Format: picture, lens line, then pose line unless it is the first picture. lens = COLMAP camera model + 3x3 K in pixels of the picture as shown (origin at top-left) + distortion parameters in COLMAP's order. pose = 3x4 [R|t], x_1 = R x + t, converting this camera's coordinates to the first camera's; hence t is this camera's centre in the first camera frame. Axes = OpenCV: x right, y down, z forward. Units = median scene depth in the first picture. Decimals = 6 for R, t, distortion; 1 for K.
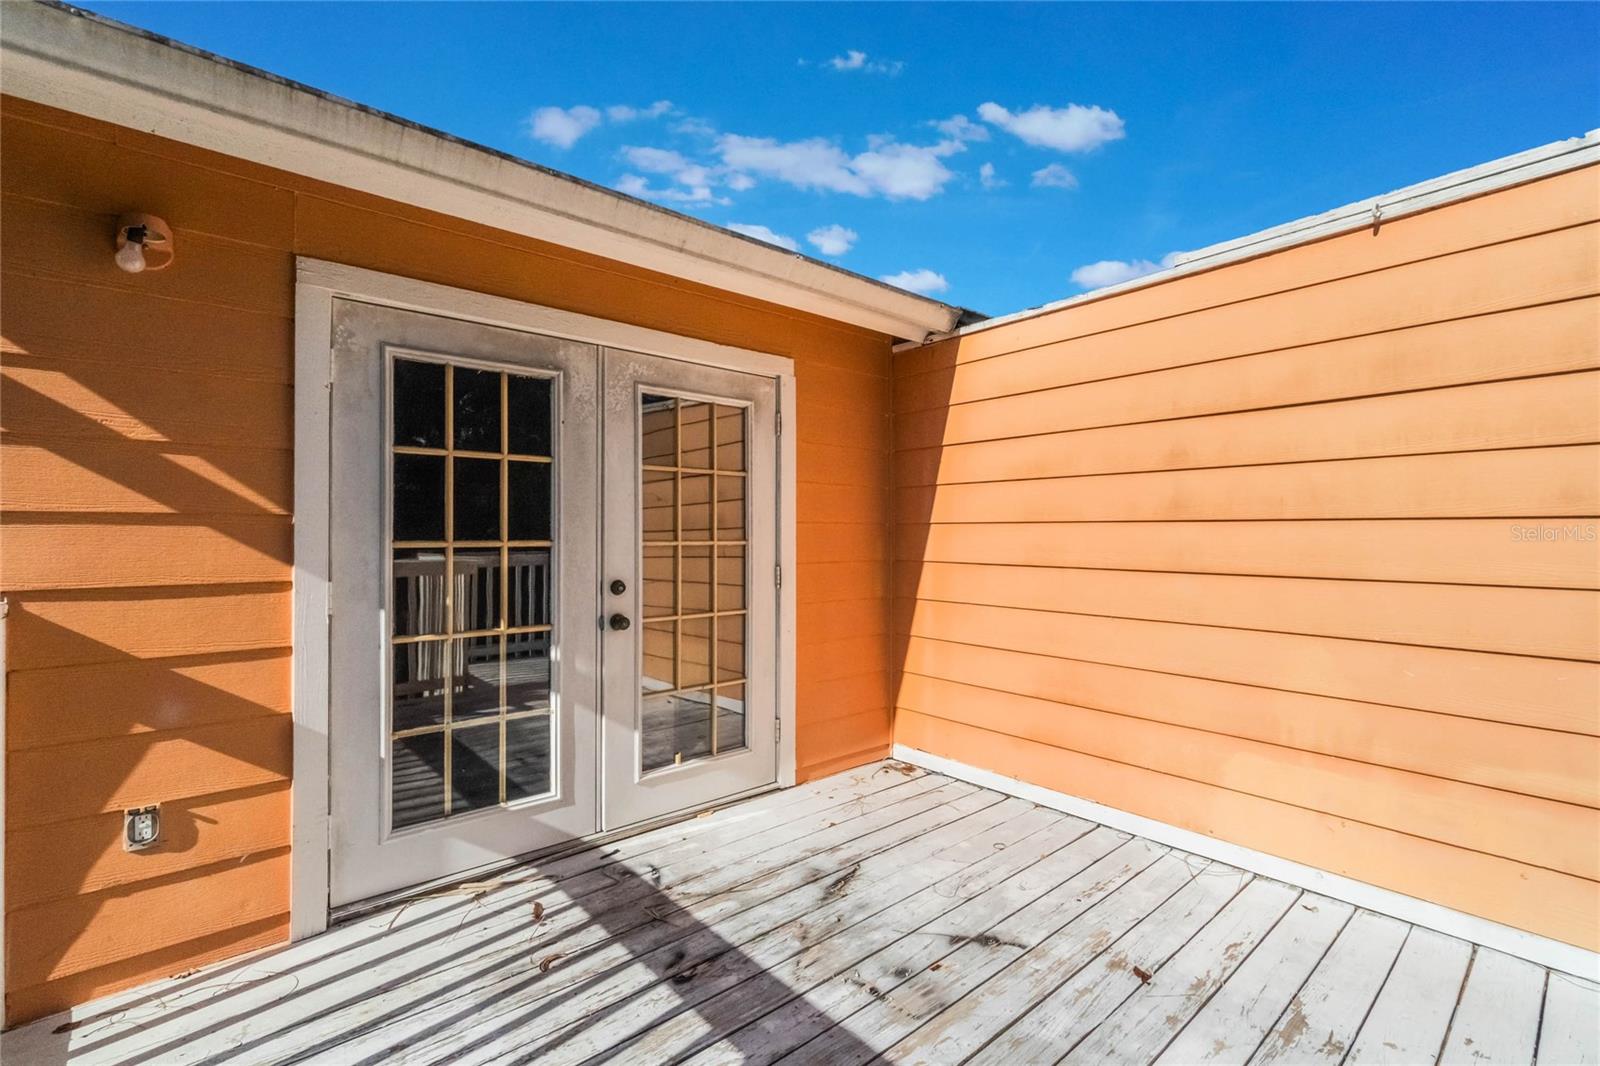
lens RADIAL K [[707.1, 0, 803.0], [0, 707.1, 521.4], [0, 0, 1]] dist [-0.003756, 0.001212]
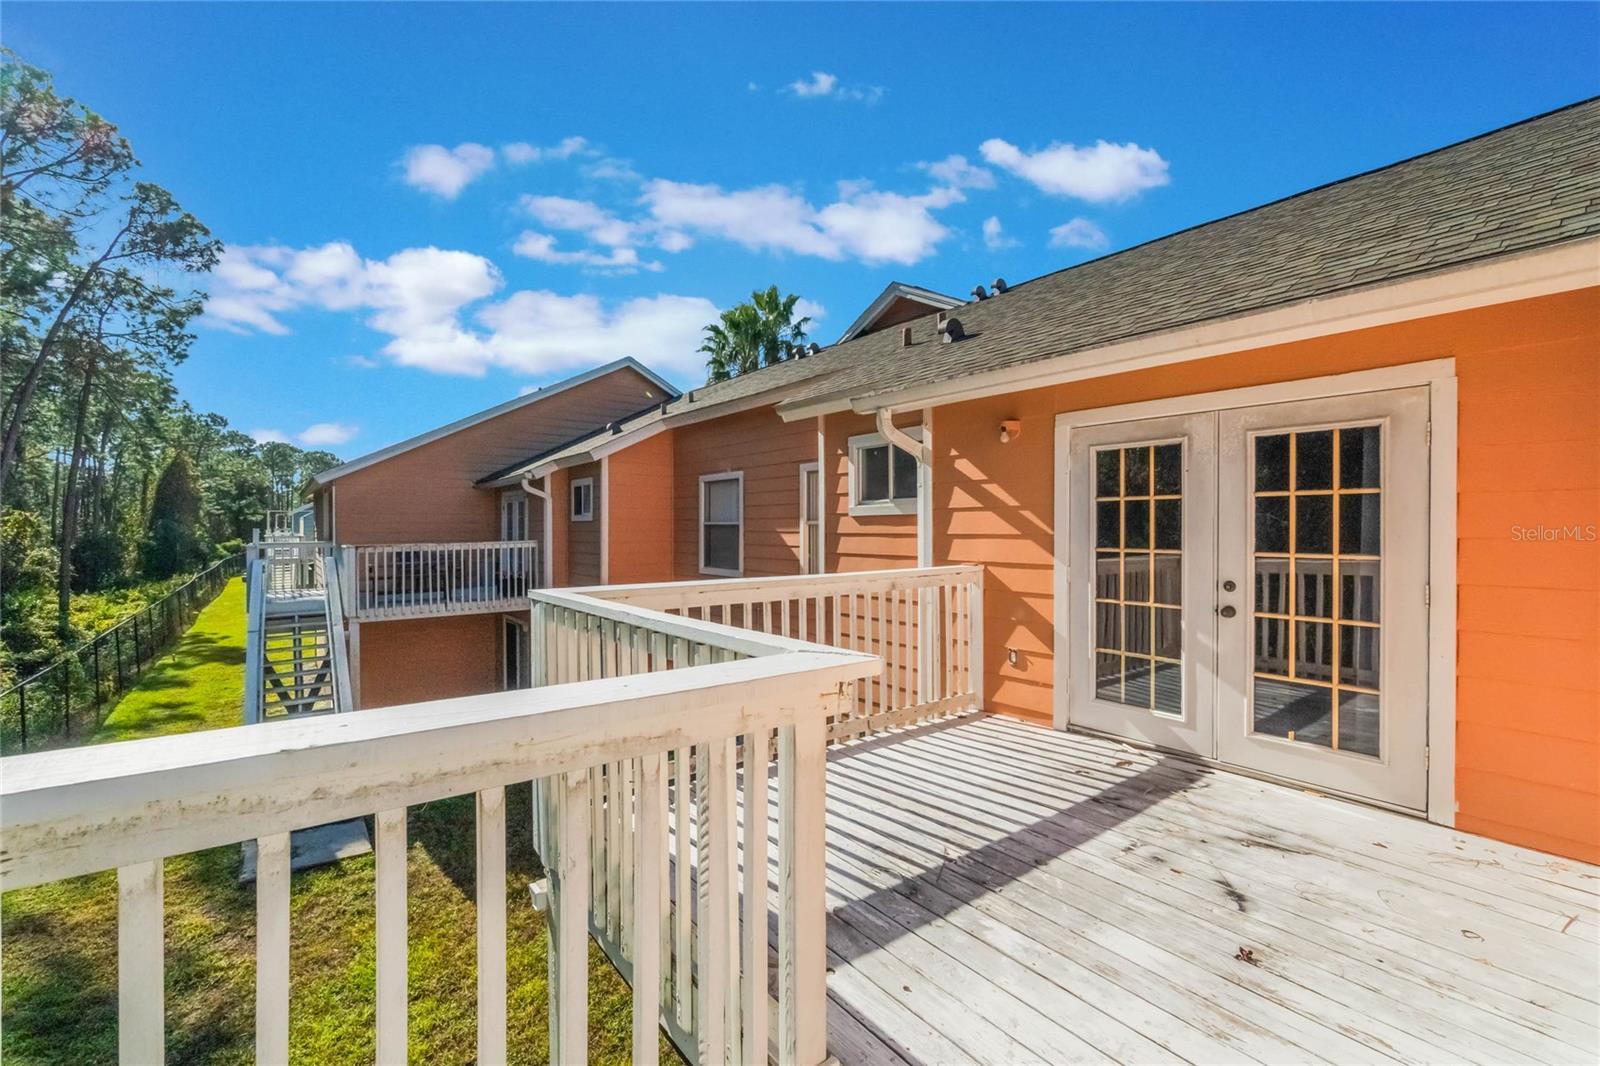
lens RADIAL K [[707.1, 0, 802.2], [0, 707.1, 536.8], [0, 0, 1]] dist [-0.003756, 0.001212]
pose [[-0.063963, 0.005740, -0.997936, 1.434453], [0.010267, 0.999934, 0.005094, -0.020981], [0.997899, -0.009920, -0.064018, 0.343738]]
